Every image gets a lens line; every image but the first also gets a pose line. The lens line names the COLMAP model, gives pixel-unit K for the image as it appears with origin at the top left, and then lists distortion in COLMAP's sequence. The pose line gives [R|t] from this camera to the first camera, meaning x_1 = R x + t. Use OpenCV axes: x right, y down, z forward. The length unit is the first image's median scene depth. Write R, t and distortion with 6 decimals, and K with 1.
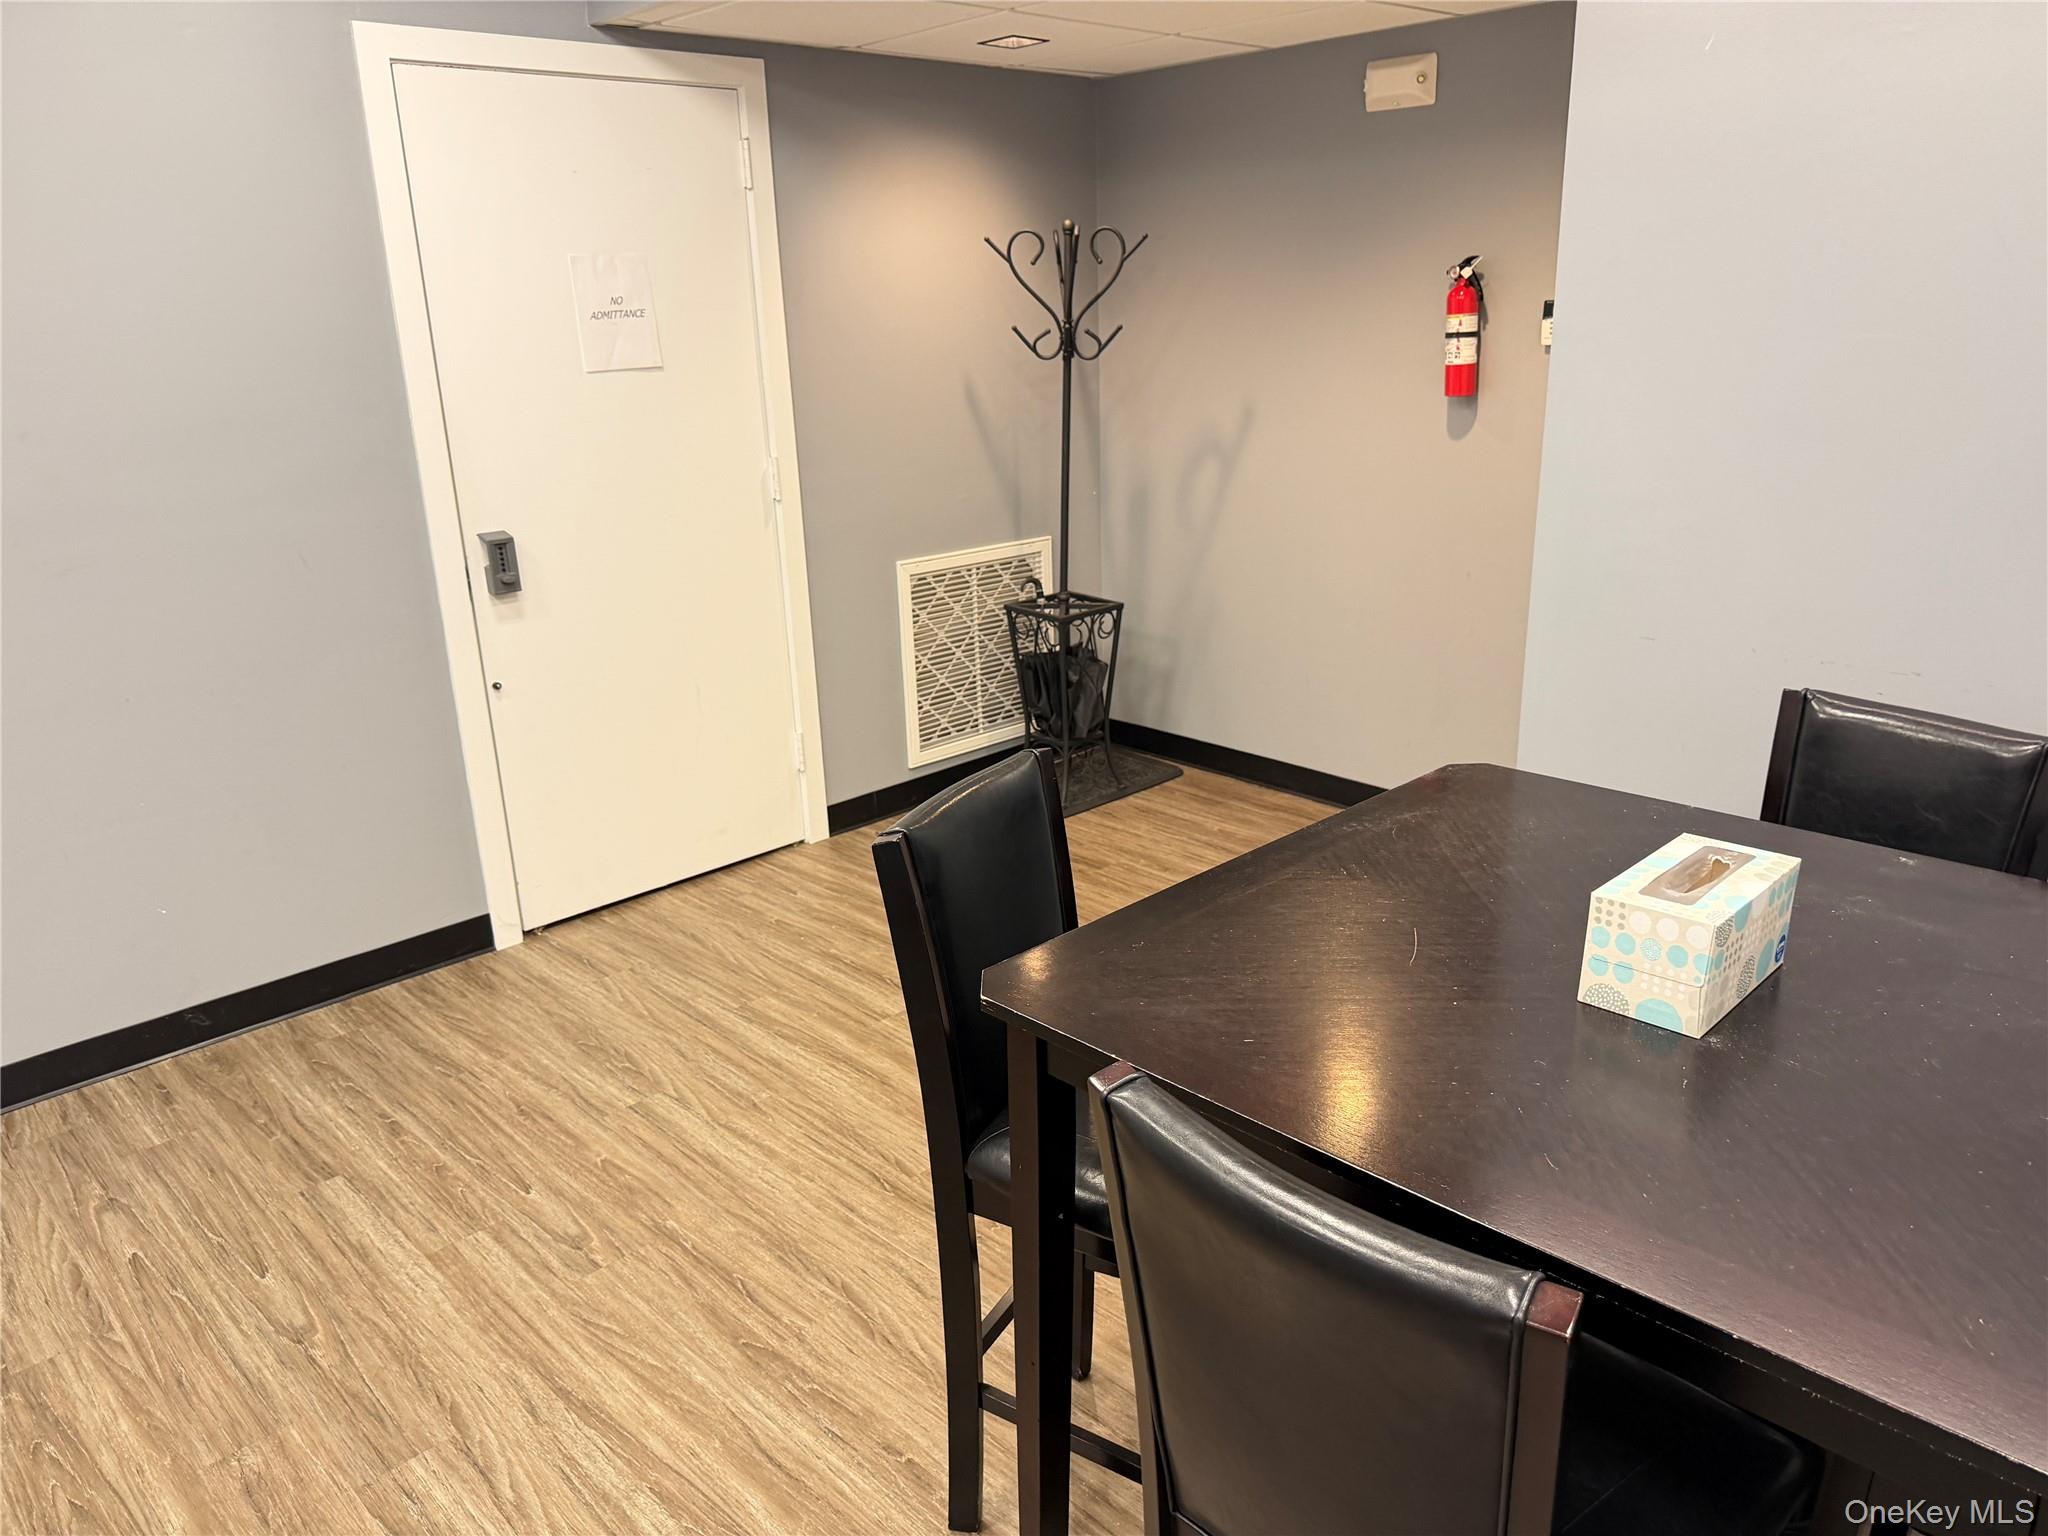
lens RADIAL K [[1447.7, 0, 1020.1], [0, 1447.7, 767.3], [0, 0, 1]] dist [0.037372, -0.027275]
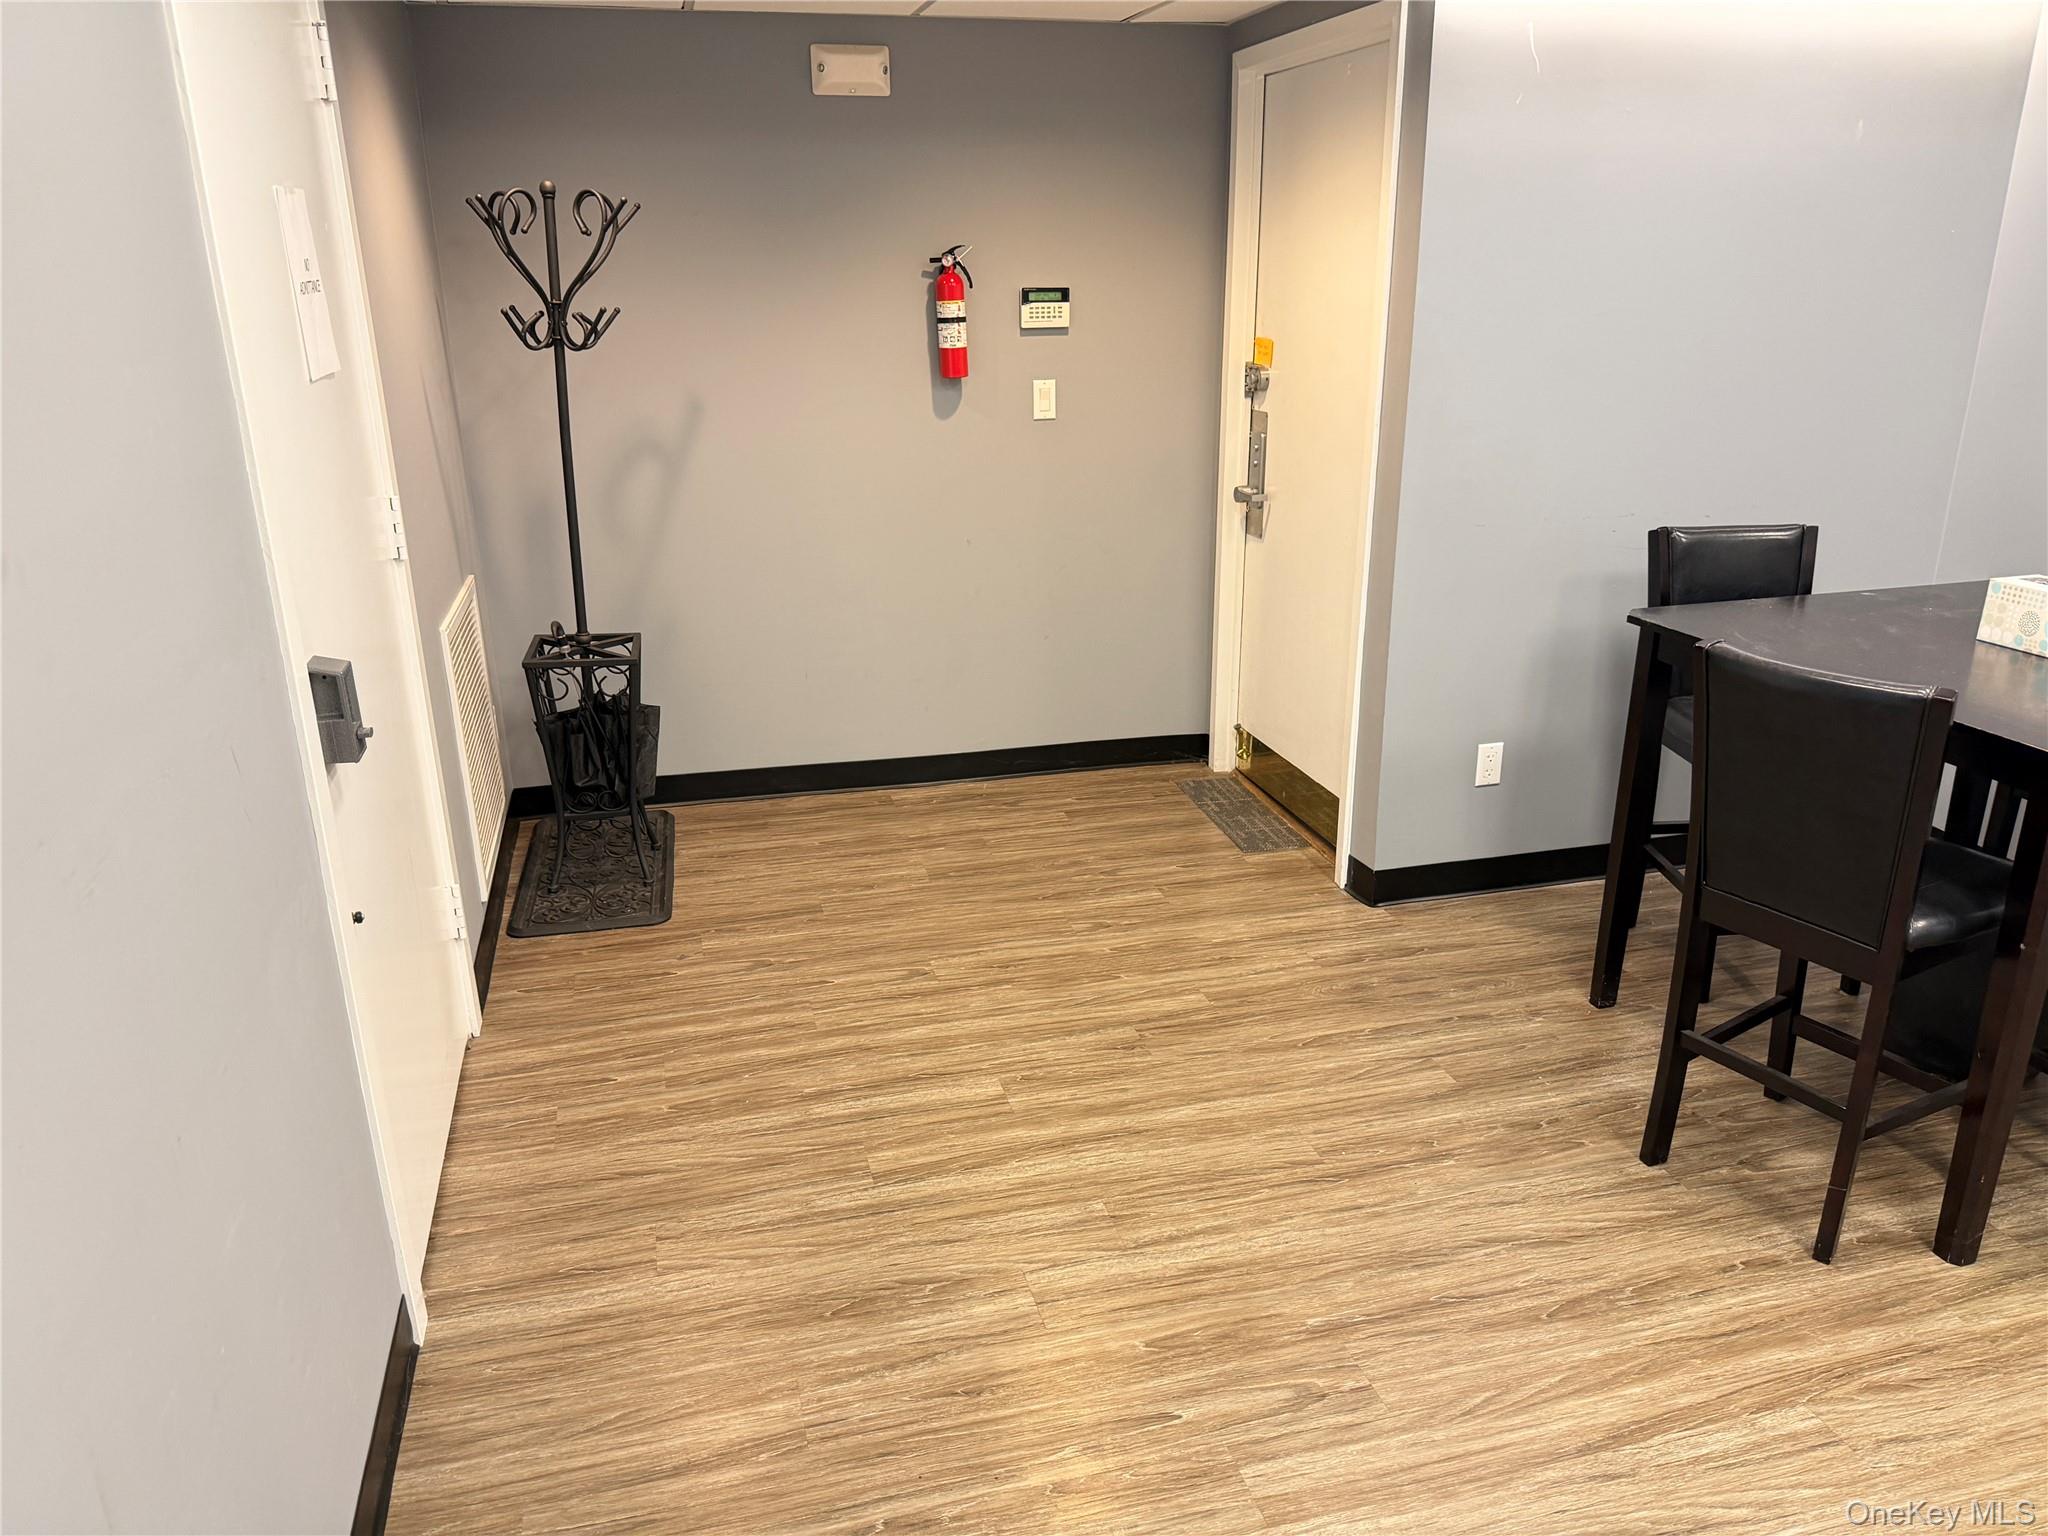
lens RADIAL K [[1447.7, 0, 1015.7], [0, 1447.7, 788.7], [0, 0, 1]] dist [0.037372, -0.027275]
pose [[0.484292, -0.269577, 0.832340, -0.719221], [0.261640, 0.952436, 0.156240, -0.131059], [-0.834868, 0.142108, 0.531789, 0.471473]]
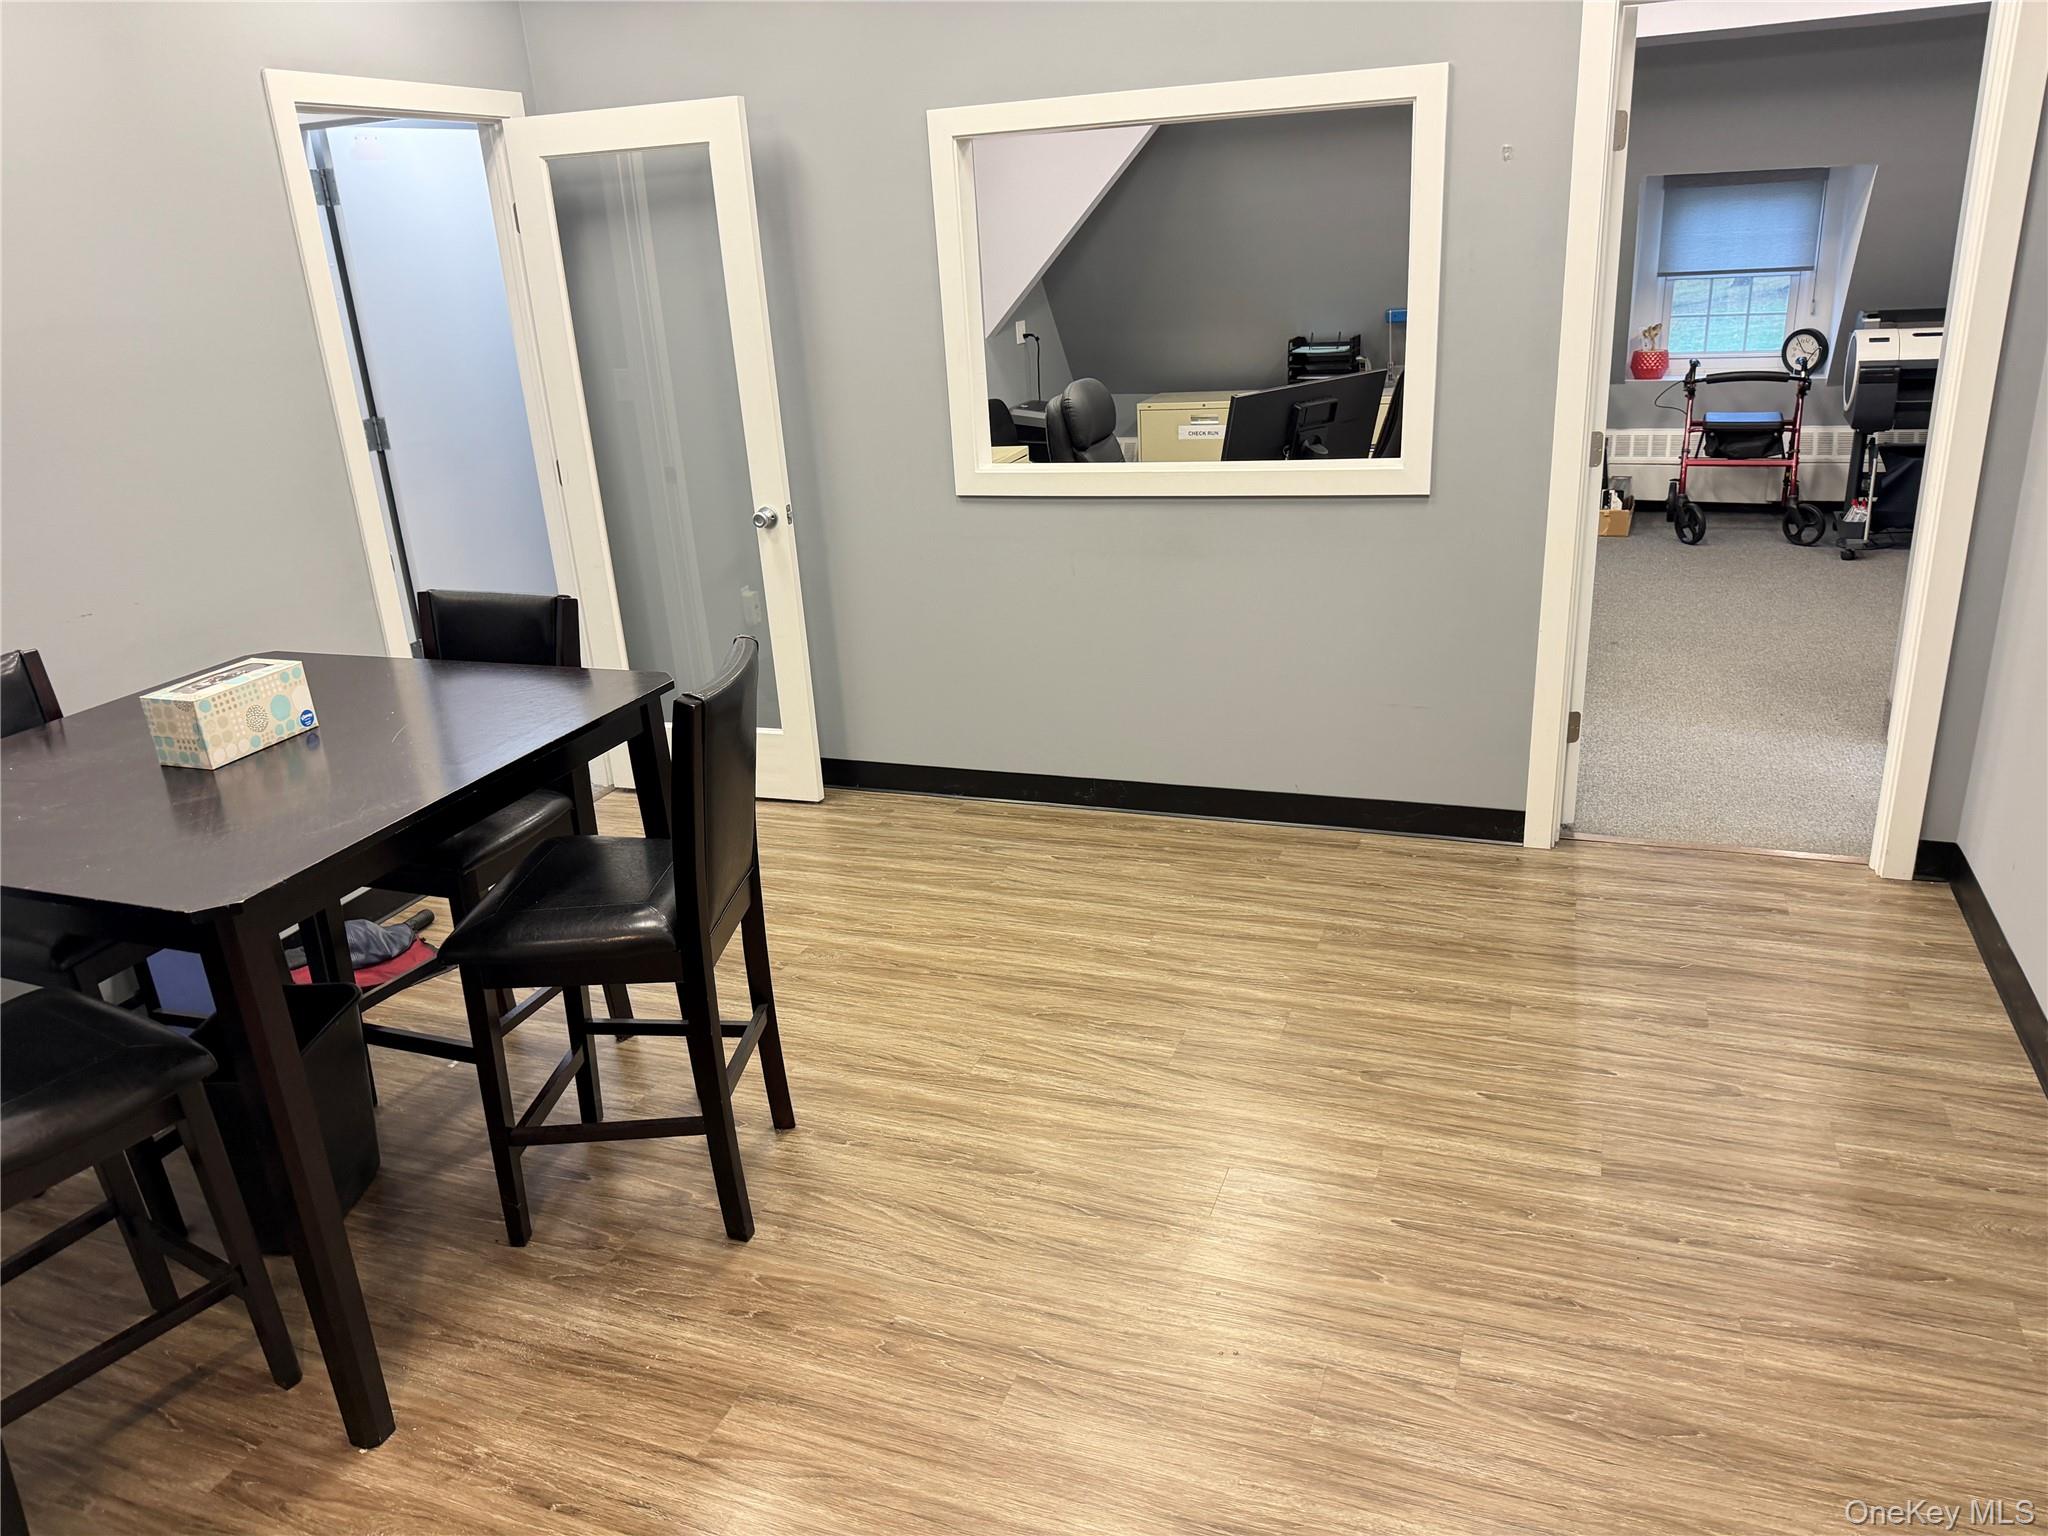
lens RADIAL K [[1447.7, 0, 1039.5], [0, 1447.7, 751.9], [0, 0, 1]] dist [0.037372, -0.027275]
pose [[-0.898316, 0.225677, -0.376959, 0.108378], [-0.051892, 0.797487, 0.601100, -0.369321], [0.436275, 0.559539, -0.704685, 1.063839]]
